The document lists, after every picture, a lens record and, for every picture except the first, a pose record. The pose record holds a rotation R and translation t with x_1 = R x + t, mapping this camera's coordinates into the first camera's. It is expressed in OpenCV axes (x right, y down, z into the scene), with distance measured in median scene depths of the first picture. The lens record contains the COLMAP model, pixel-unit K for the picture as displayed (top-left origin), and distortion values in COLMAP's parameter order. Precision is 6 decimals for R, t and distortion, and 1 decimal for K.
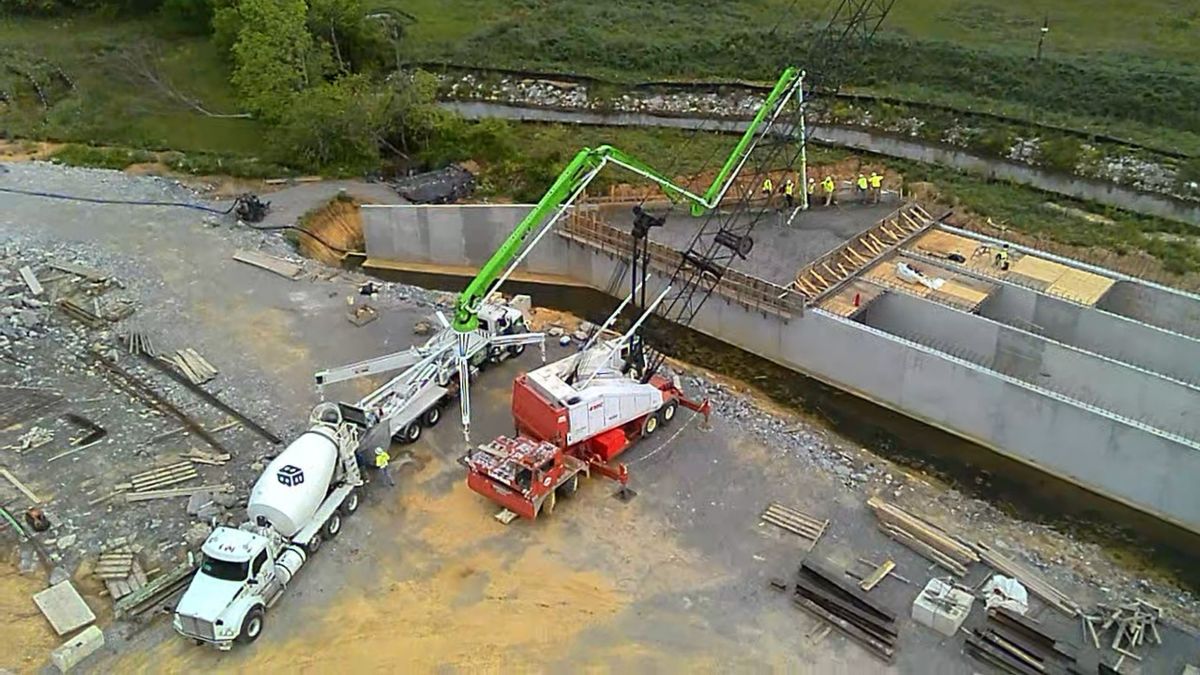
lens RADIAL K [[1039.1, 0, 600.0], [0, 1039.1, 337.5], [0, 0, 1]] dist [0.075064, -0.127480]
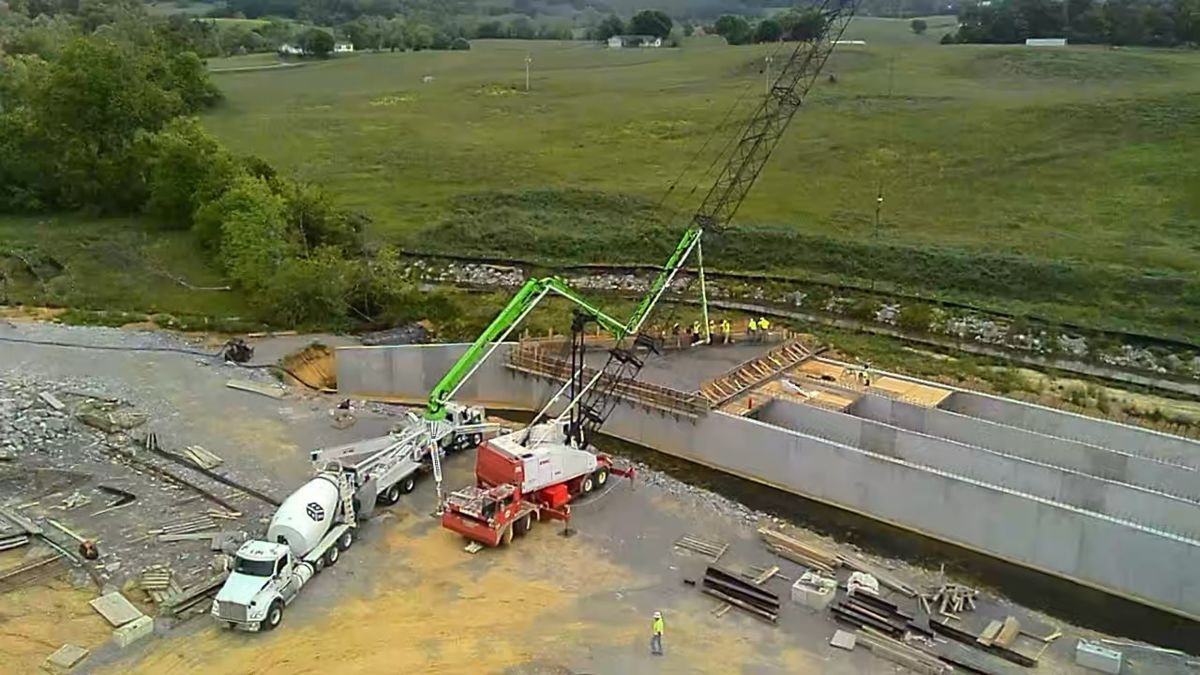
lens RADIAL K [[1039.1, 0, 600.0], [0, 1039.1, 337.5], [0, 0, 1]] dist [0.075064, -0.127480]
pose [[0.997181, 0.000156, 0.075039, -0.025765], [0.016023, 0.976490, -0.214966, 0.155868], [-0.073308, 0.215562, 0.973735, -0.219682]]
